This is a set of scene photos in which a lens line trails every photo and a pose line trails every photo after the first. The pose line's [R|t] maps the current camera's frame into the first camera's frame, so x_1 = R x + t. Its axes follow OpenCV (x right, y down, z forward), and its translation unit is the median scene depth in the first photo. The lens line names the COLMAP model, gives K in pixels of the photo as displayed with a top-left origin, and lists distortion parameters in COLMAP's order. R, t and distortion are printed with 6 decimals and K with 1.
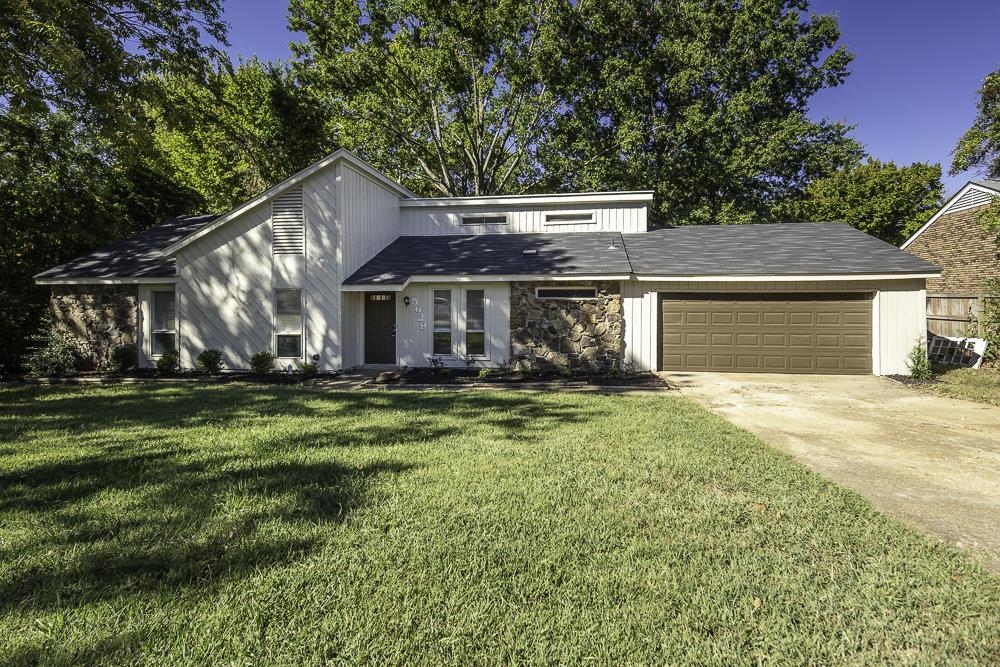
lens RADIAL K [[495.7, 0, 500.4], [0, 495.7, 302.8], [0, 0, 1]] dist [-0.000439, -0.000104]
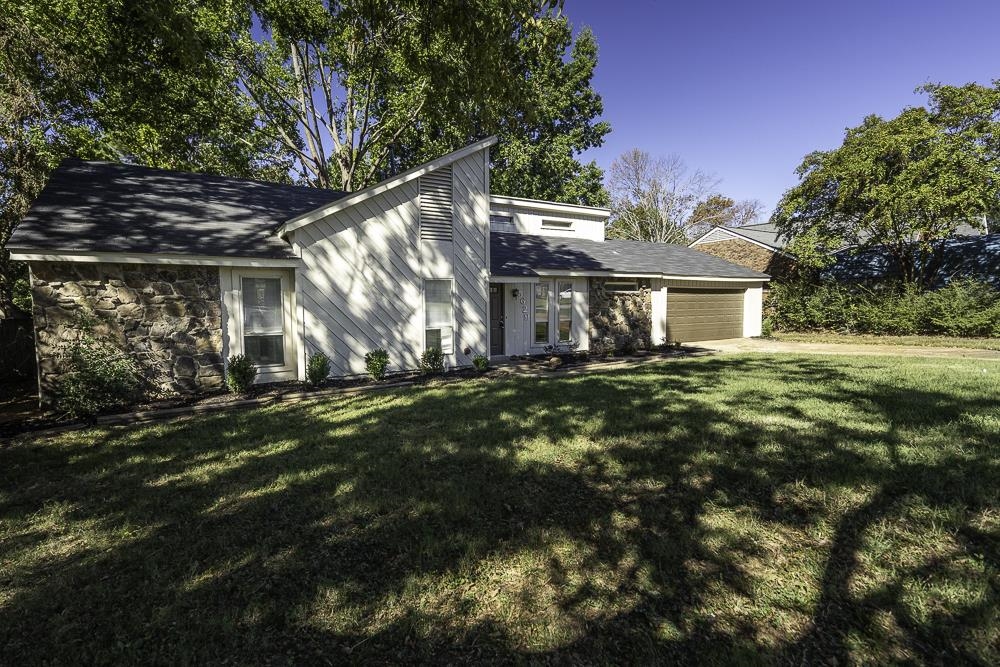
lens RADIAL K [[495.7, 0, 500.4], [0, 495.7, 302.8], [0, 0, 1]] dist [-0.000439, -0.000104]
pose [[0.745071, -0.008918, 0.666925, -0.922298], [0.012348, 0.999924, -0.000423, 0.016499], [-0.666870, 0.008550, 0.745125, 0.273923]]
